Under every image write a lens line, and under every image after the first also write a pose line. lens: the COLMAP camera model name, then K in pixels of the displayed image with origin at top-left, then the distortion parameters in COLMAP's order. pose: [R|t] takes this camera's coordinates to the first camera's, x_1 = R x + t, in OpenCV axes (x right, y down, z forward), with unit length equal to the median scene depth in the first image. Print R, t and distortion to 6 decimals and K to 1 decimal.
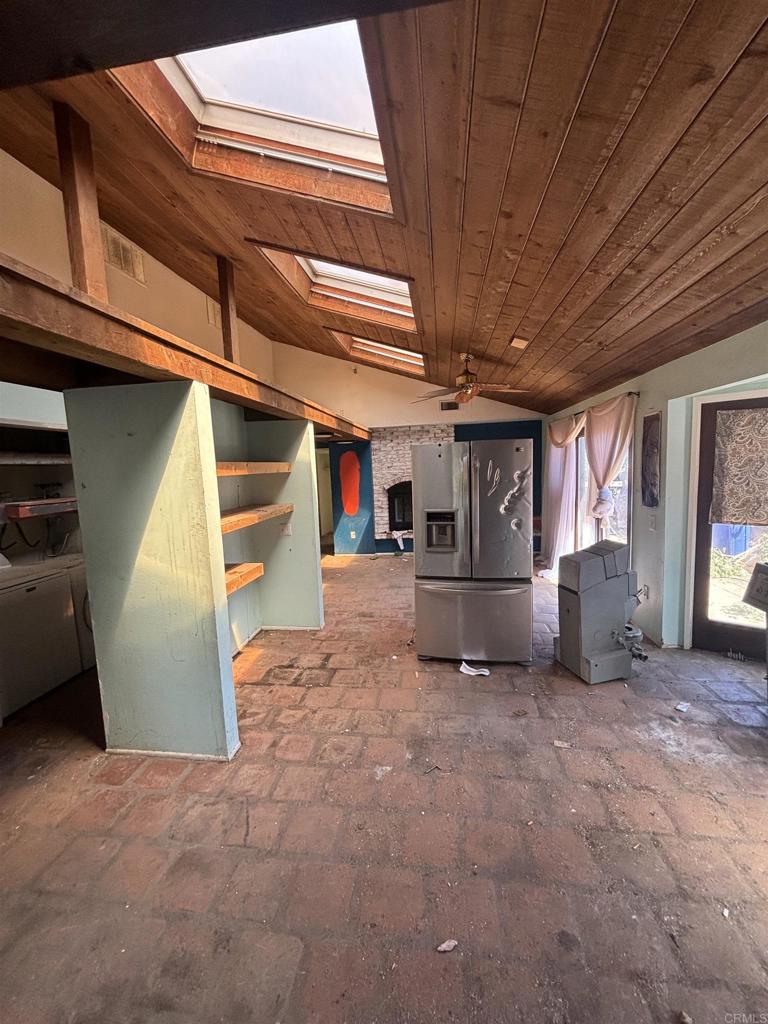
lens RADIAL K [[414.9, 0, 383.1], [0, 414.9, 512.4], [0, 0, 1]] dist [-0.002778, 0.001627]
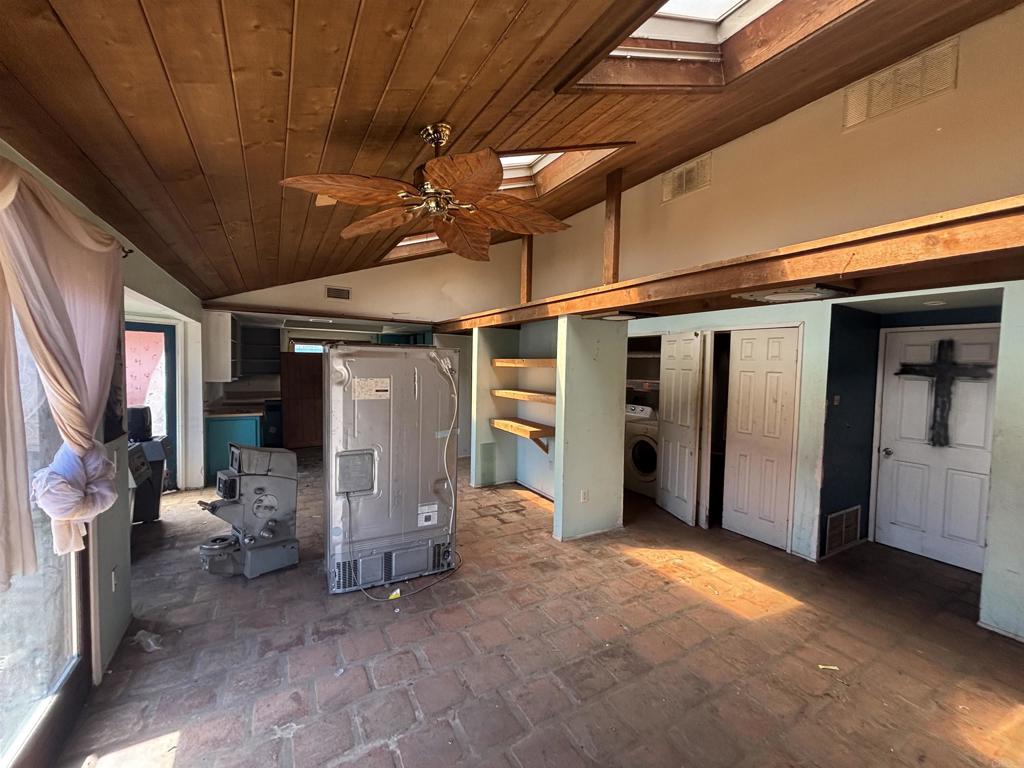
lens RADIAL K [[414.9, 0, 517.2], [0, 414.9, 381.5], [0, 0, 1]] dist [-0.002778, 0.001627]
pose [[-0.784700, 0.050272, -0.617834, 0.605857], [-0.058127, 0.986346, 0.154084, -0.258165], [0.617145, 0.156823, -0.771063, 2.067041]]
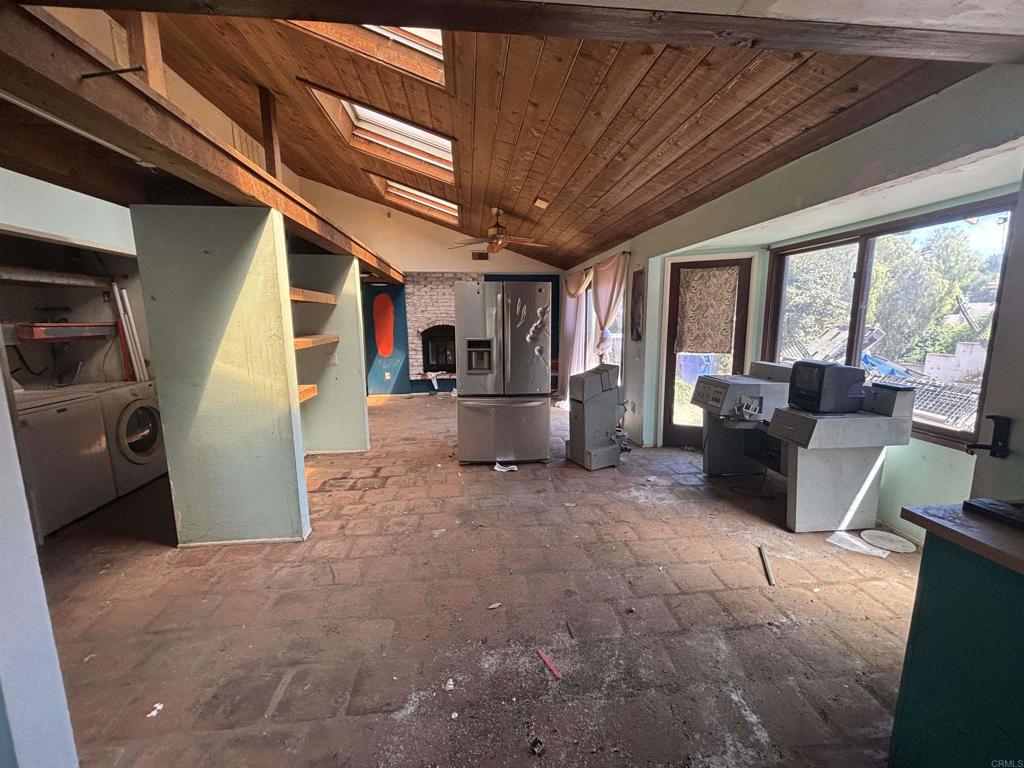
lens RADIAL K [[414.9, 0, 512.2], [0, 414.9, 382.7], [0, 0, 1]] dist [-0.002778, 0.001627]
pose [[0.968968, -0.006257, 0.247105, -0.063812], [-0.002667, 0.999357, 0.035761, 0.078795], [-0.247170, -0.035310, 0.968329, -0.187532]]
